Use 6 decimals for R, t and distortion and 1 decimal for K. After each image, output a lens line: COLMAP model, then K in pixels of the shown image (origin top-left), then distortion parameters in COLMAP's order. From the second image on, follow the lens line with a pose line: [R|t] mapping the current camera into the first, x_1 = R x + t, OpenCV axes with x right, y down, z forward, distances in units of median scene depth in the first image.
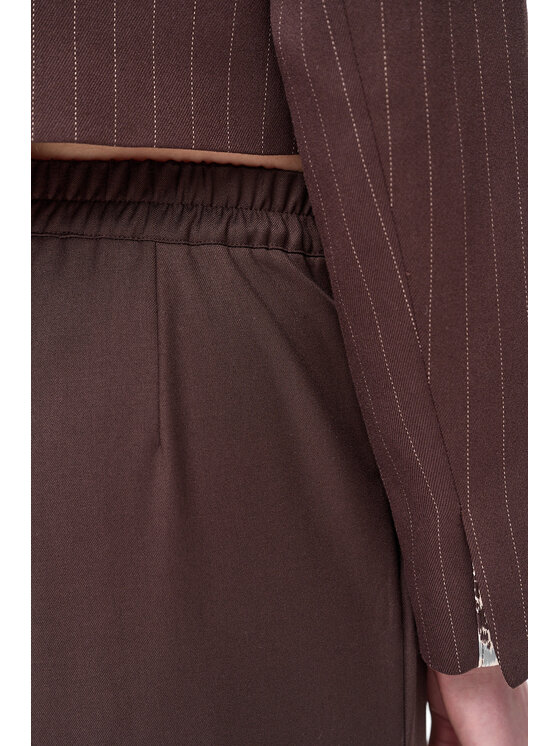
lens RADIAL K [[1502.3, 0, 279.4], [0, 1502.3, 377.6], [0, 0, 1]] dist [-0.063369, 0.000000]
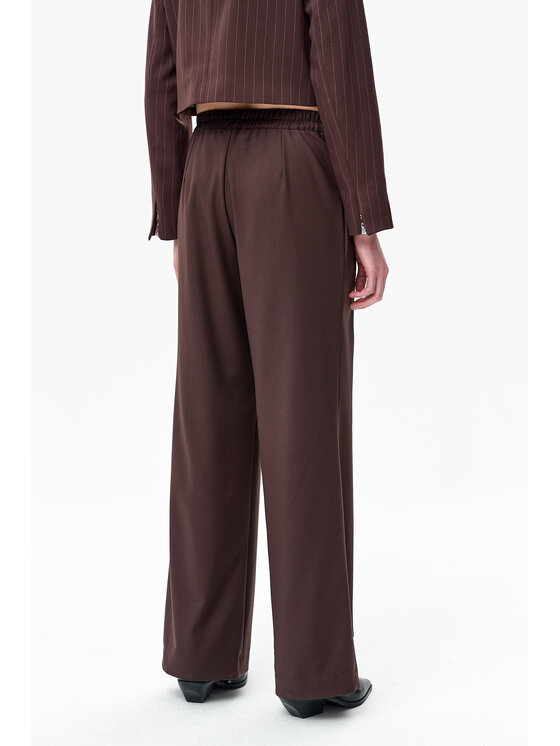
lens RADIAL K [[1502.3, 0, 278.8], [0, 1502.3, 369.3], [0, 0, 1]] dist [-0.063369, 0.000000]
pose [[0.996695, 0.001580, -0.081223, 0.240842], [-0.002462, 0.999939, -0.010768, 0.604026], [0.081201, 0.010933, 0.996638, -3.037950]]
